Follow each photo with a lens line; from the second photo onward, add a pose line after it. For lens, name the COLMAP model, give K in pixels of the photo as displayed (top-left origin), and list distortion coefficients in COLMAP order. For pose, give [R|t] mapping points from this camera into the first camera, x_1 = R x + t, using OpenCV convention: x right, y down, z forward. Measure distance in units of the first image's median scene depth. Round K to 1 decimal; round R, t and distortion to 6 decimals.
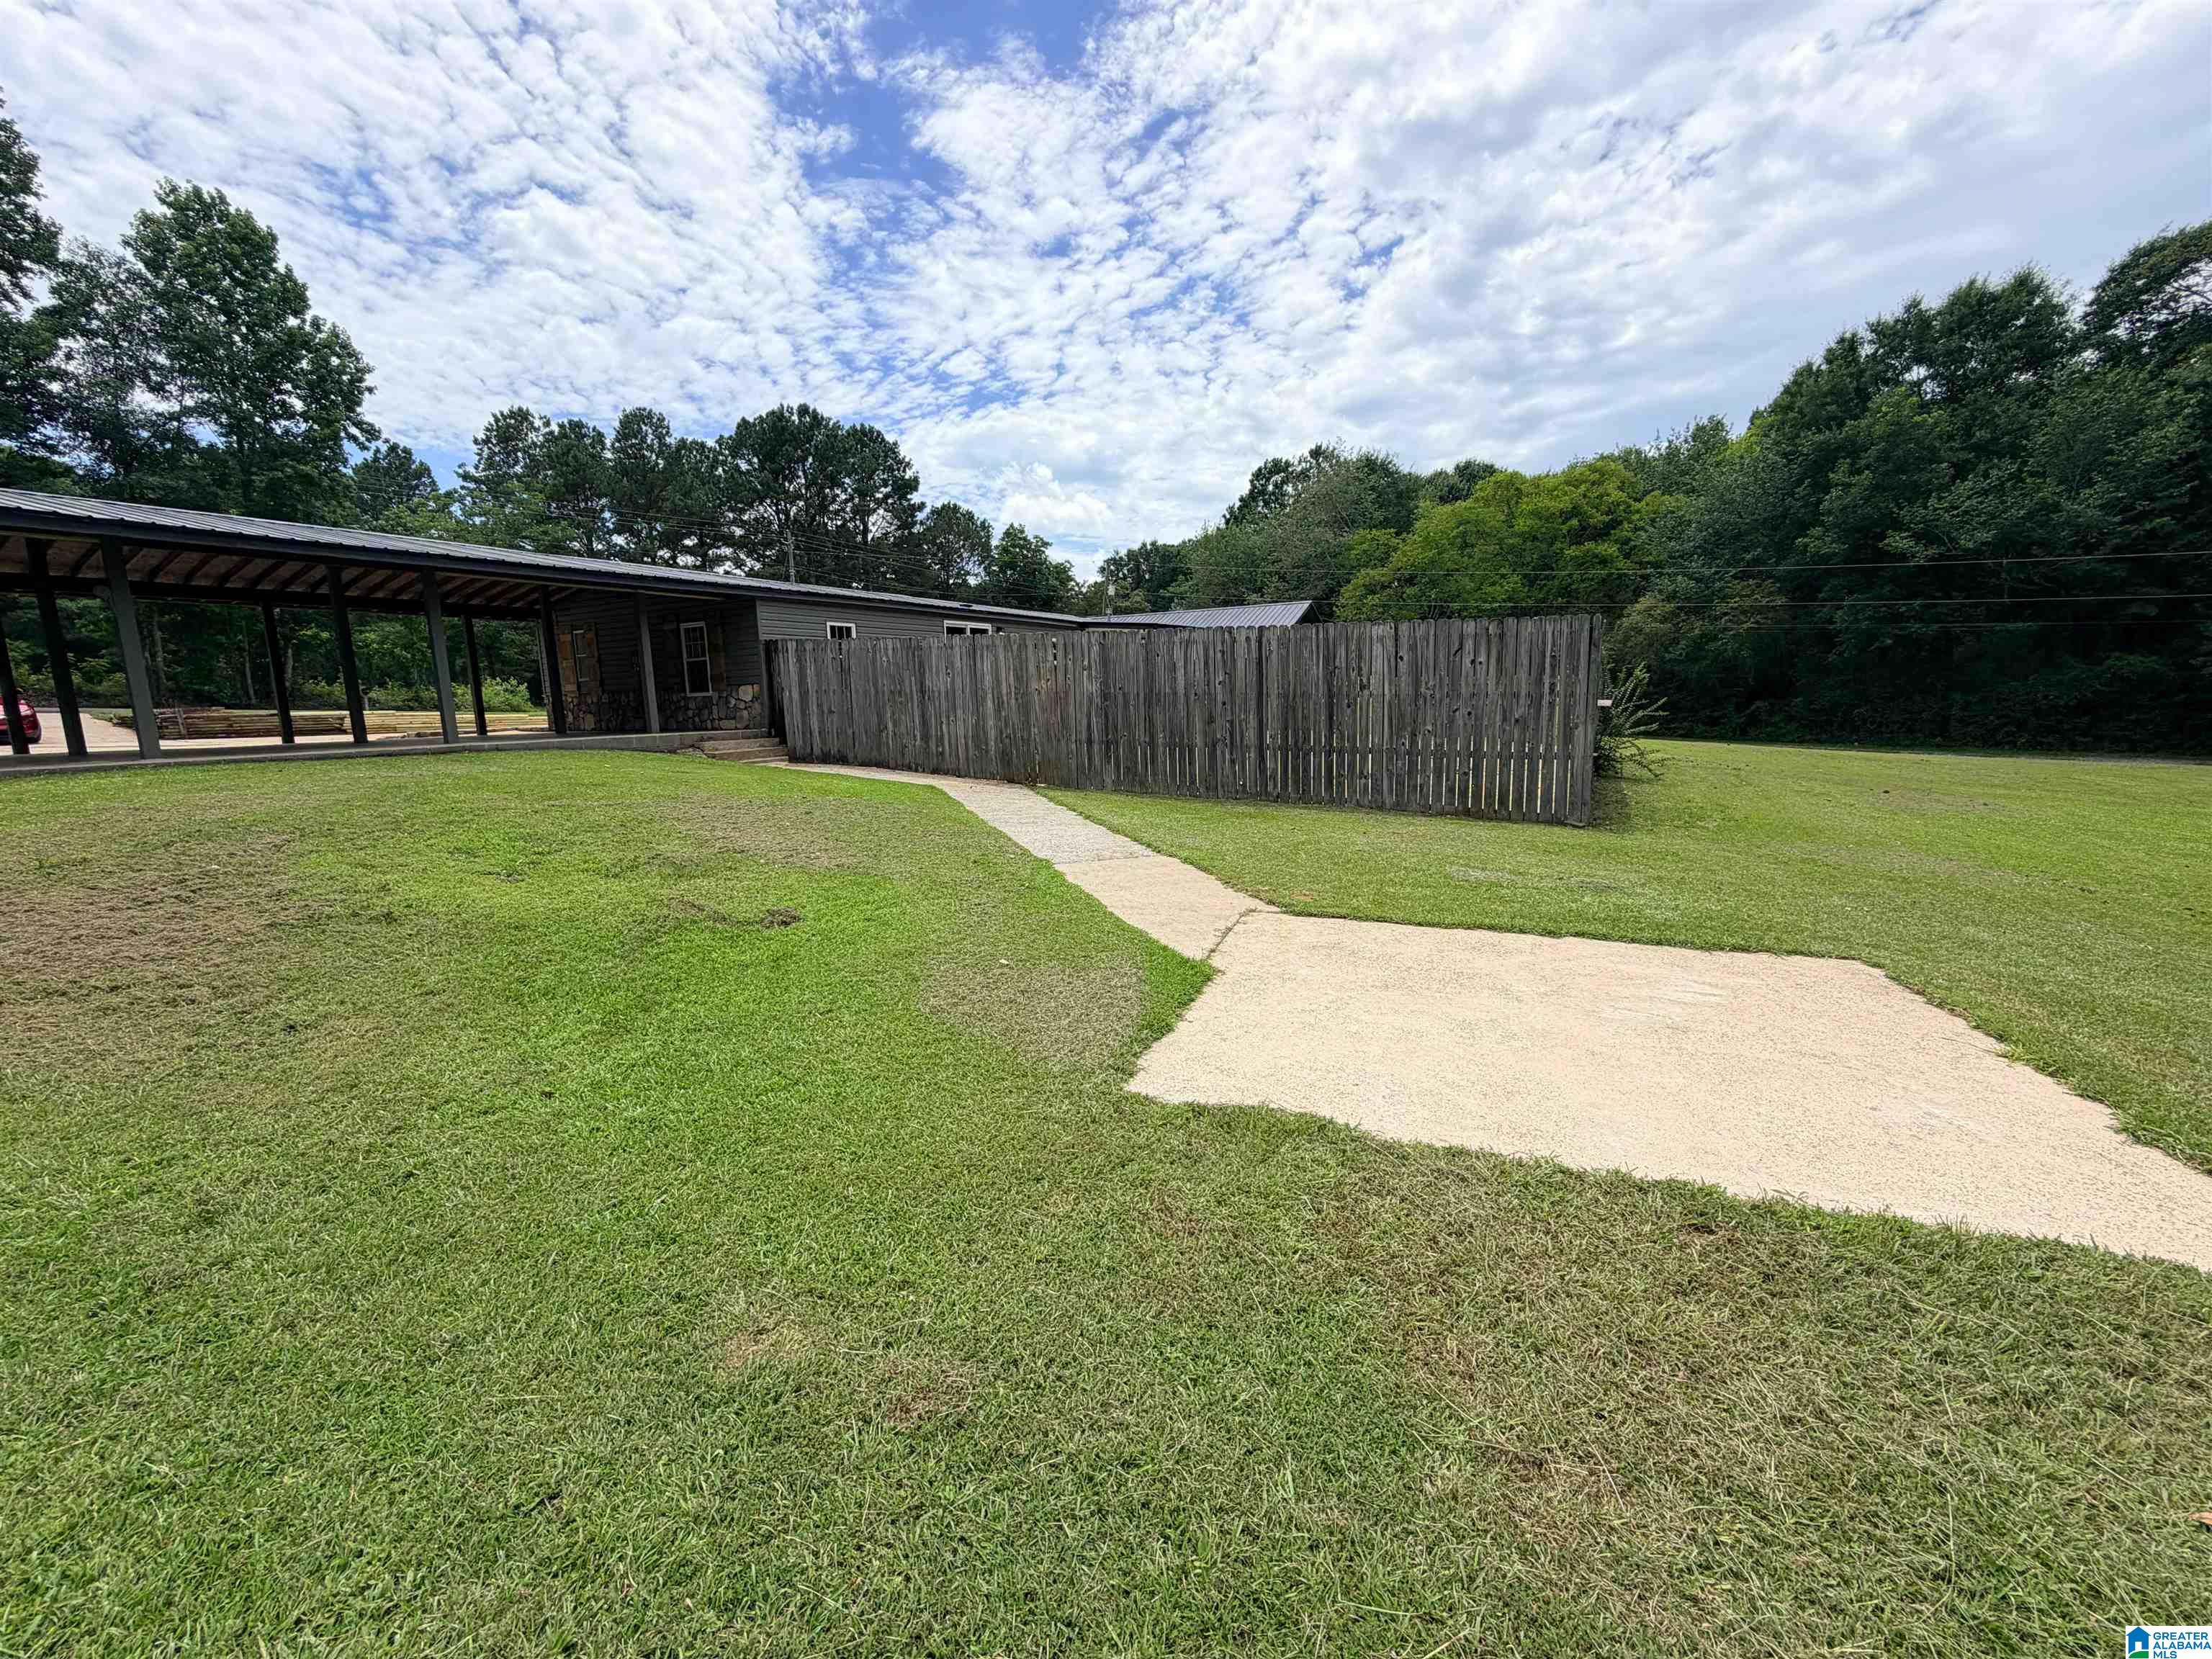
lens RADIAL K [[886.6, 0, 1100.2], [0, 886.6, 832.4], [0, 0, 1]] dist [-0.000650, -0.000327]
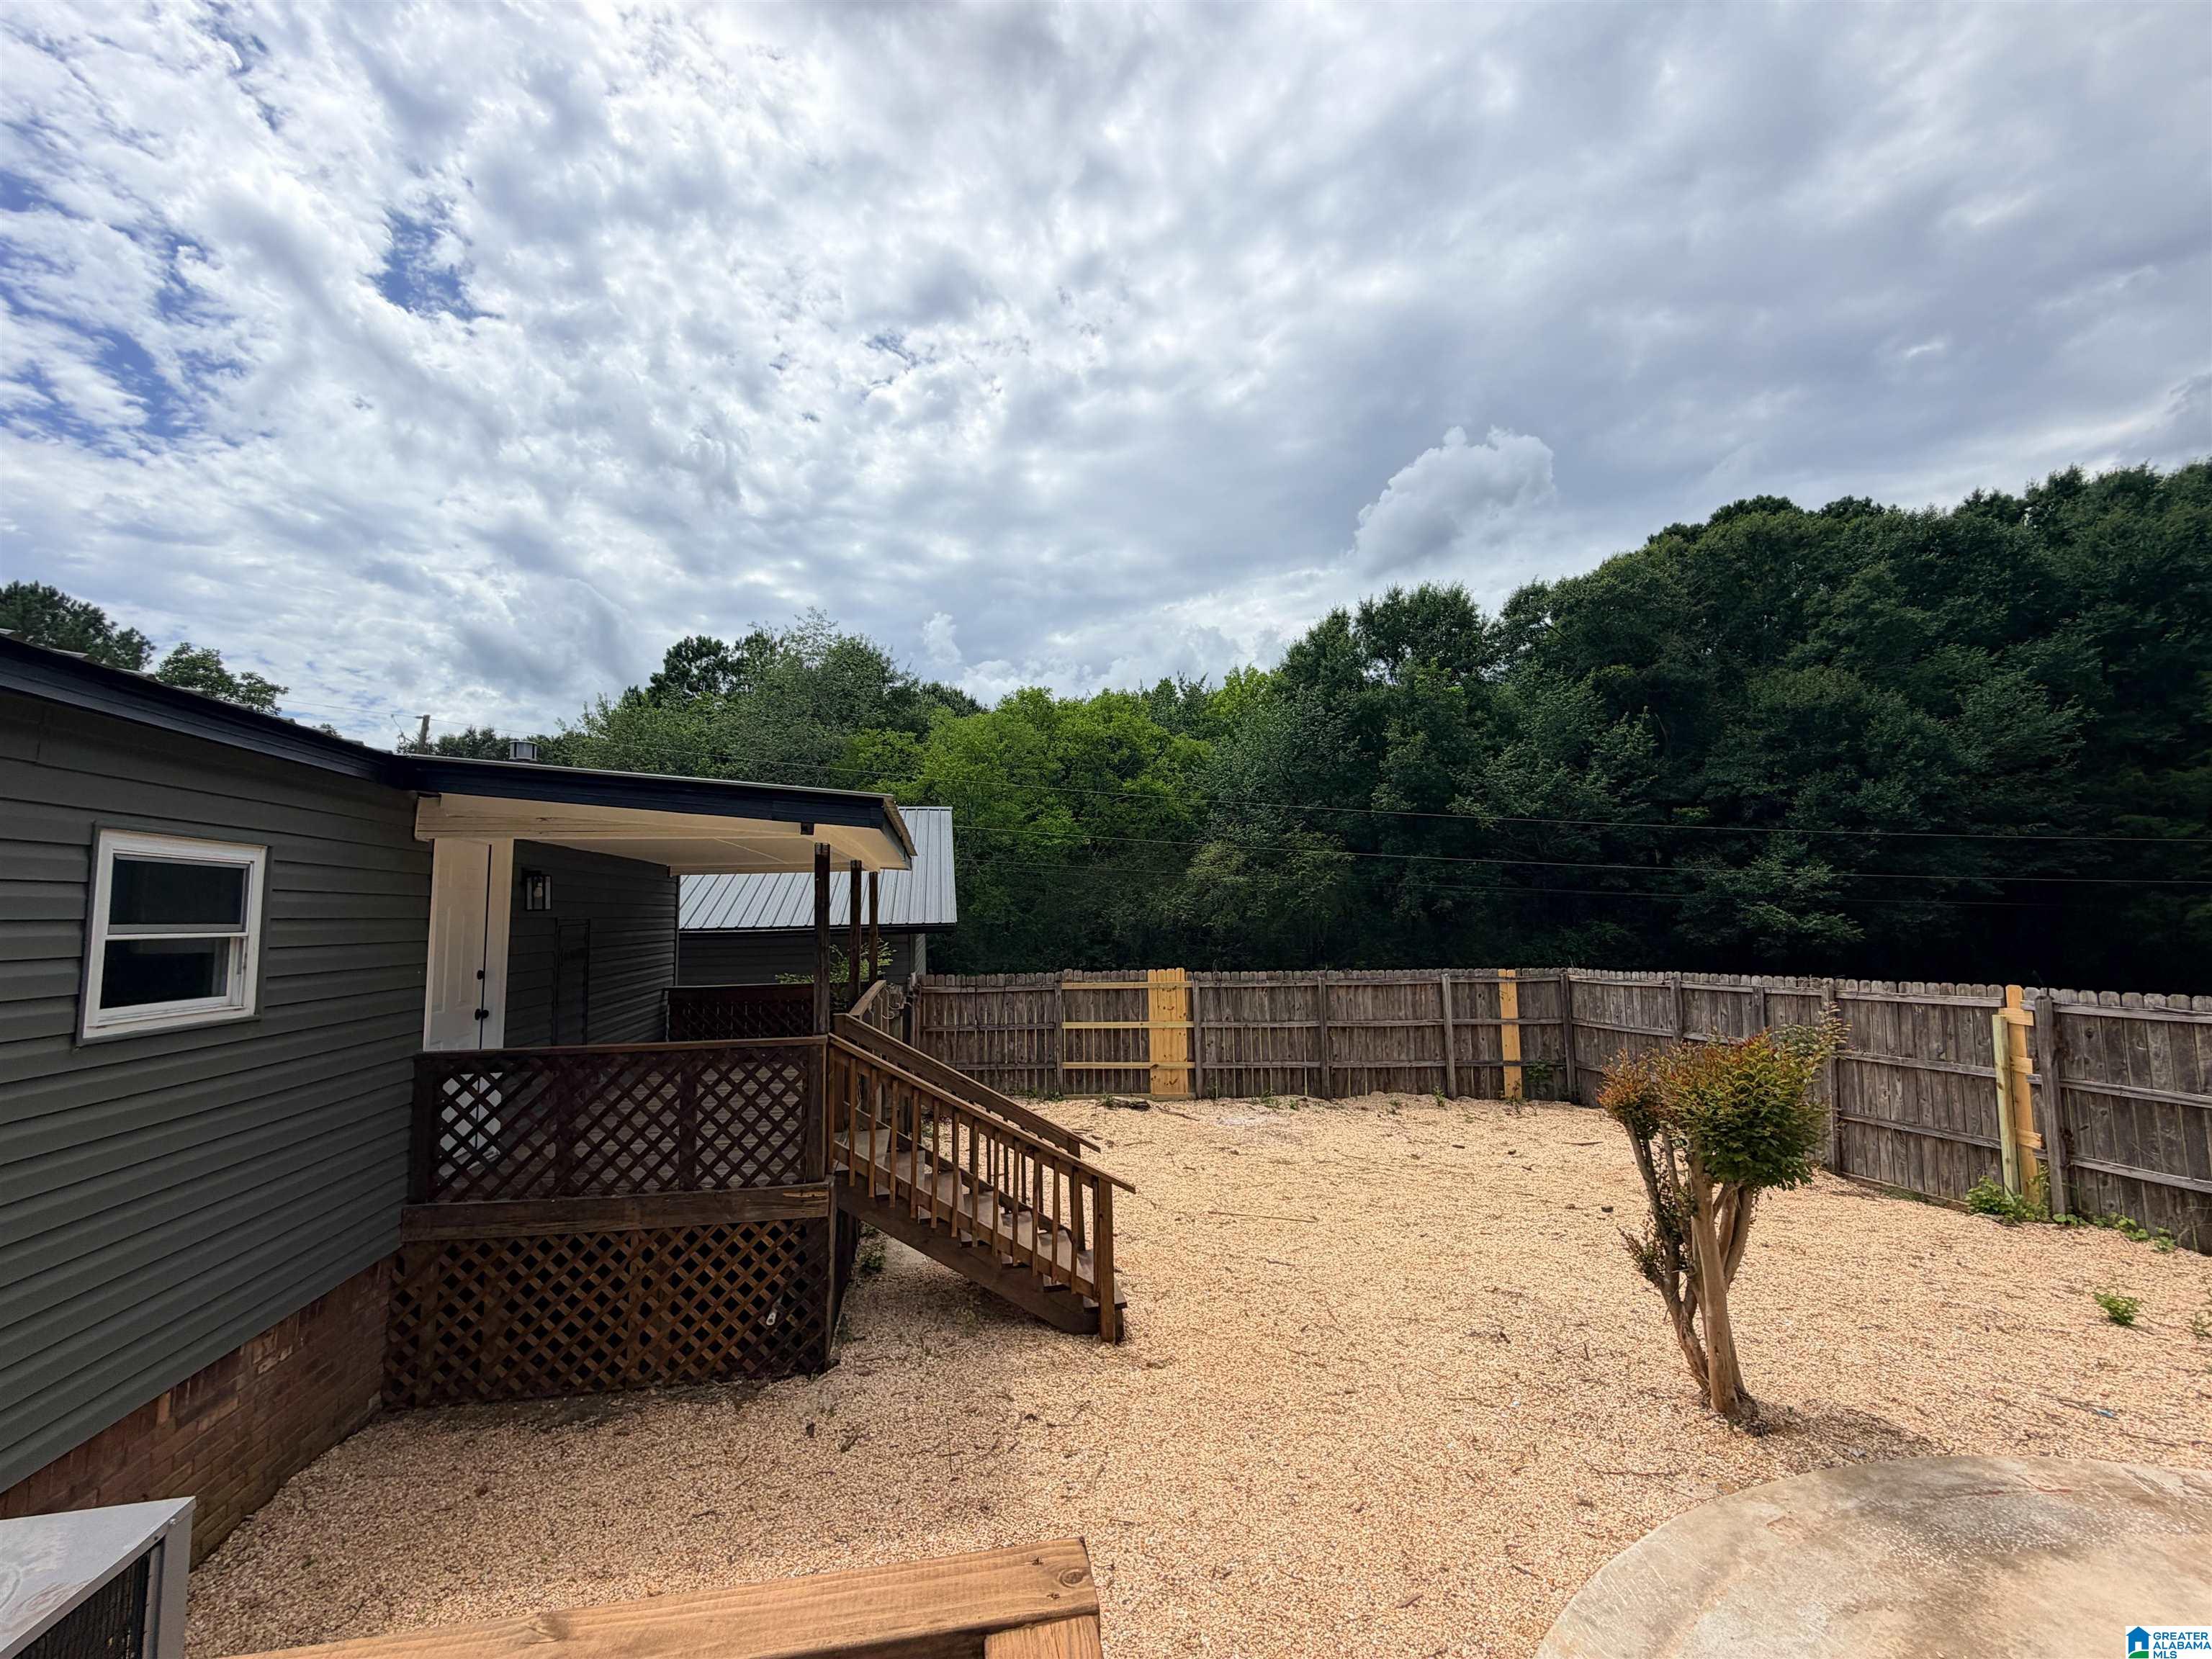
lens RADIAL K [[886.6, 0, 1100.2], [0, 886.6, 832.4], [0, 0, 1]] dist [-0.000650, -0.000327]
pose [[0.770735, 0.069858, 0.633314, -0.018937], [0.094871, 0.970309, -0.222488, -0.125287], [-0.630053, 0.231562, 0.741224, 0.560679]]
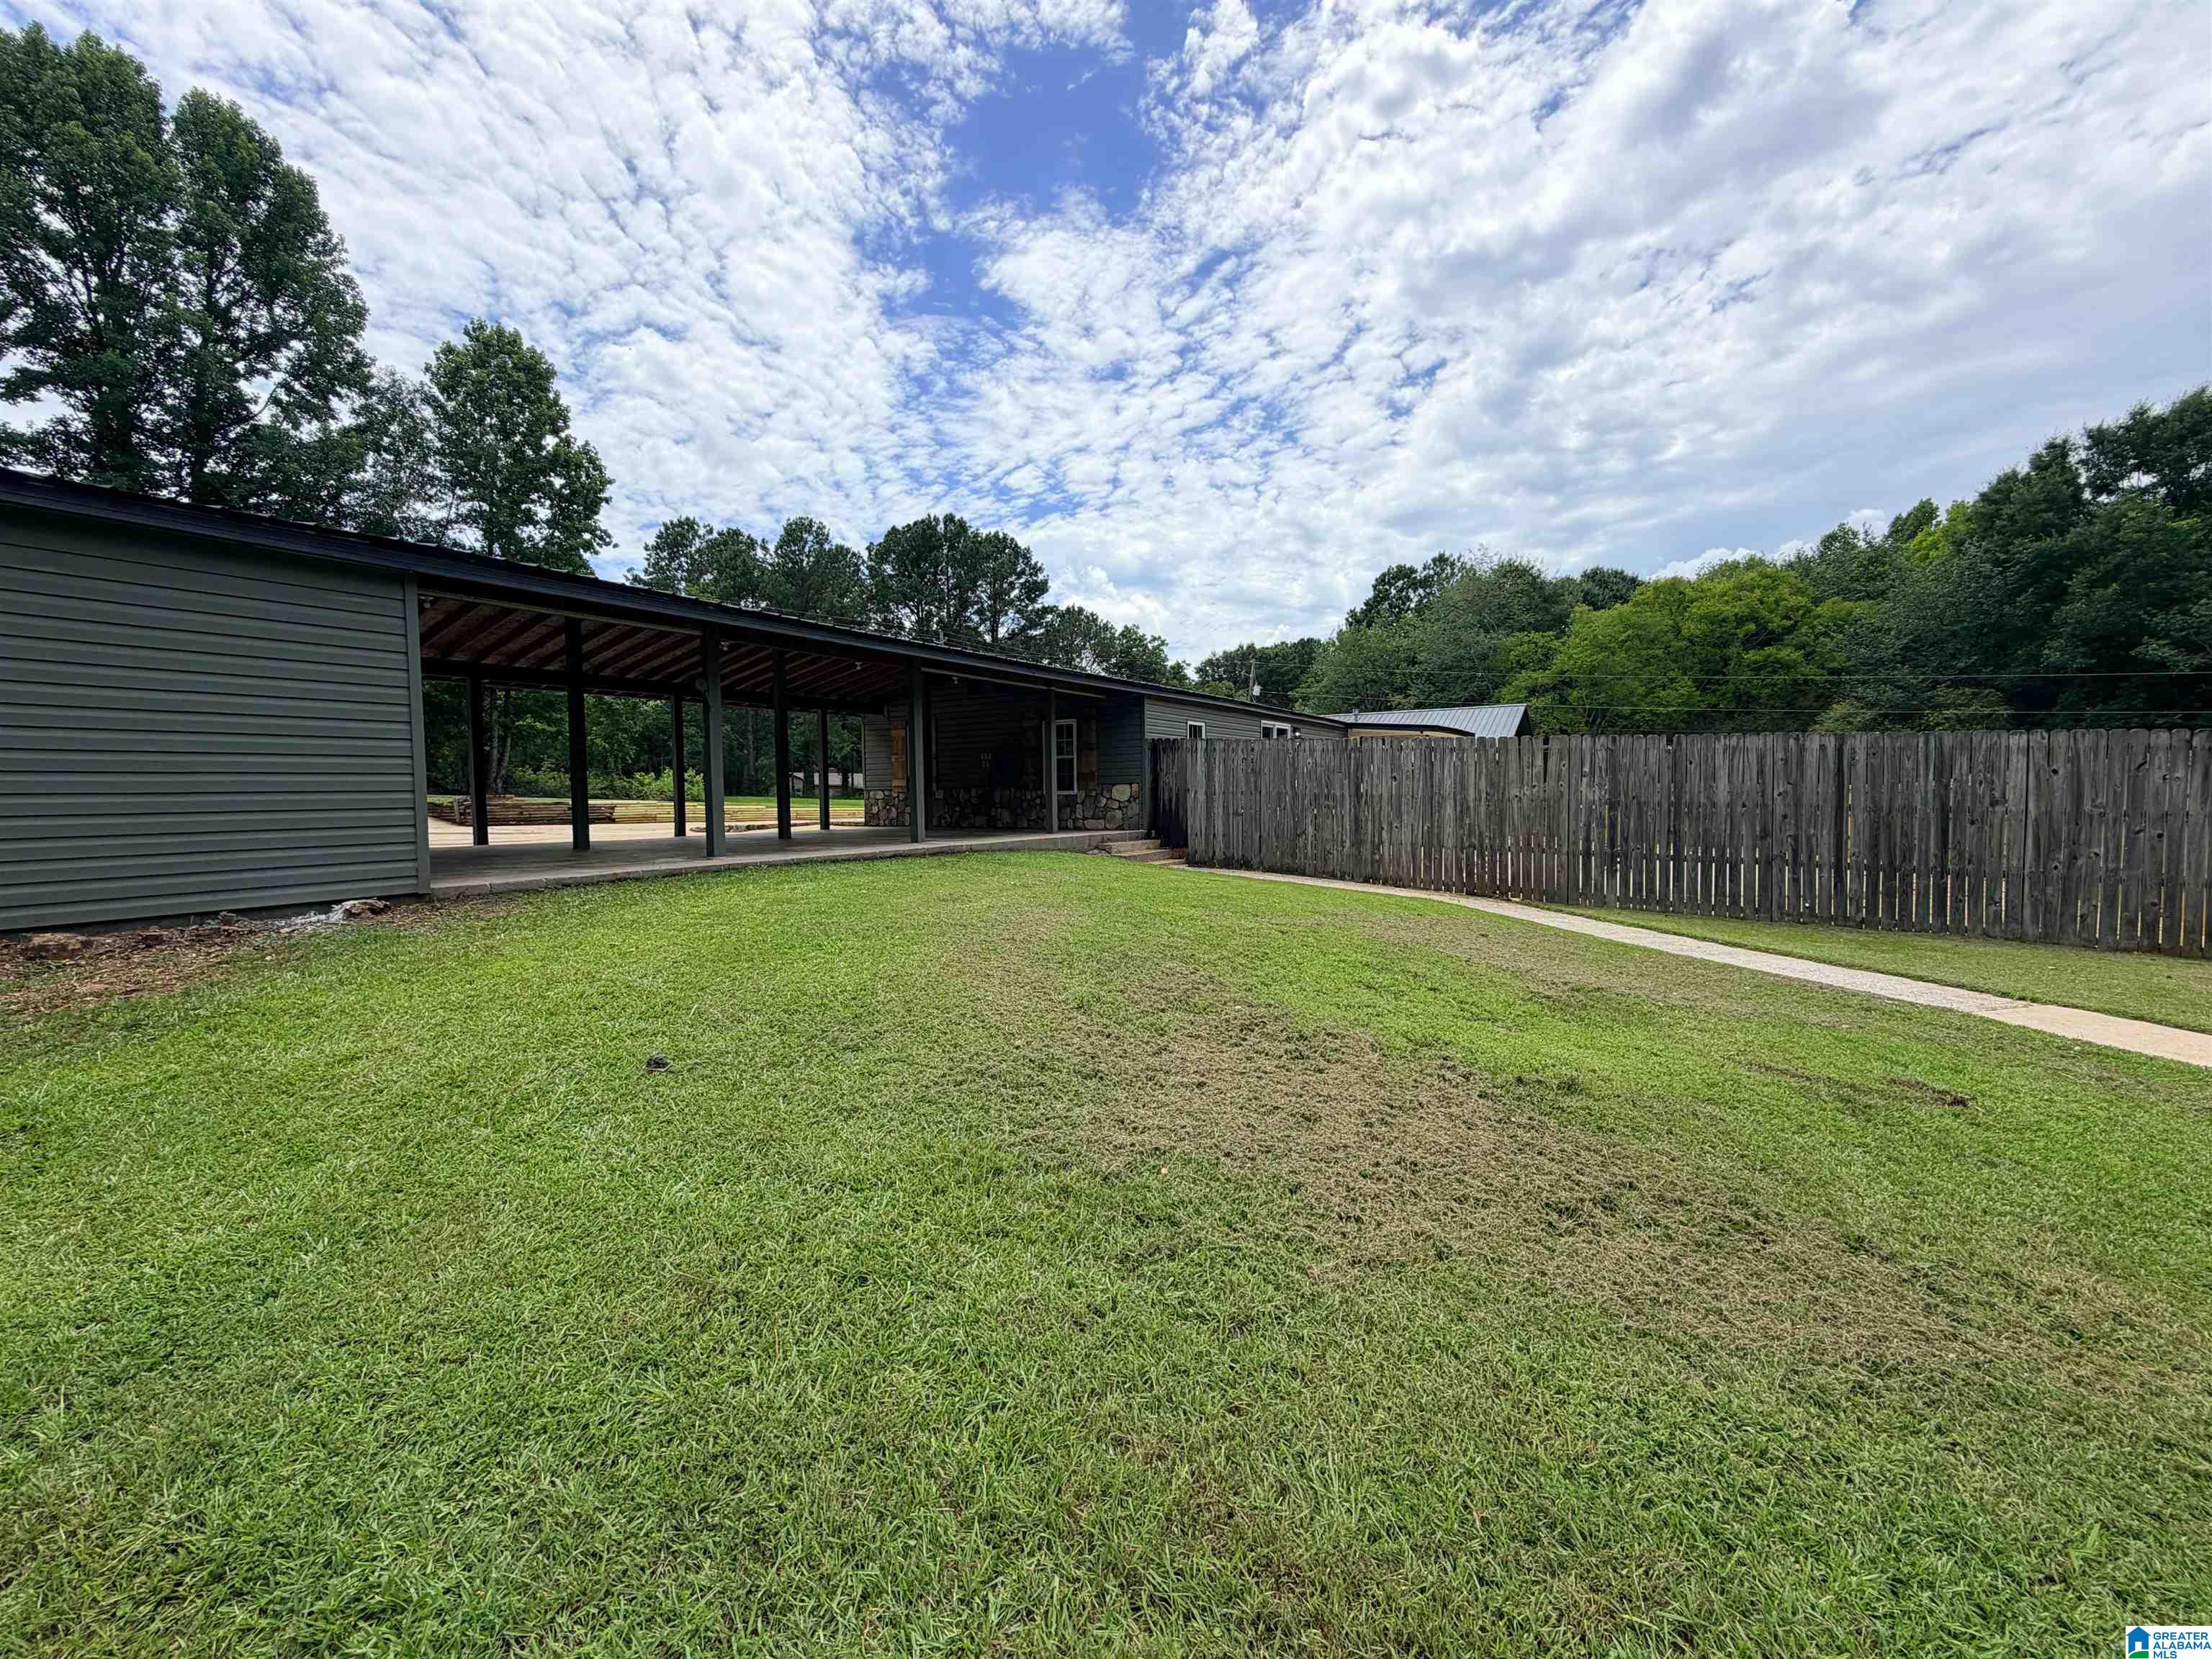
lens RADIAL K [[886.6, 0, 1100.2], [0, 886.6, 832.4], [0, 0, 1]] dist [-0.000650, -0.000327]
pose [[0.998122, 0.019099, -0.058208, -0.167700], [-0.025192, 0.994067, -0.105810, -0.005146], [0.055842, 0.107077, 0.992681, 0.020420]]
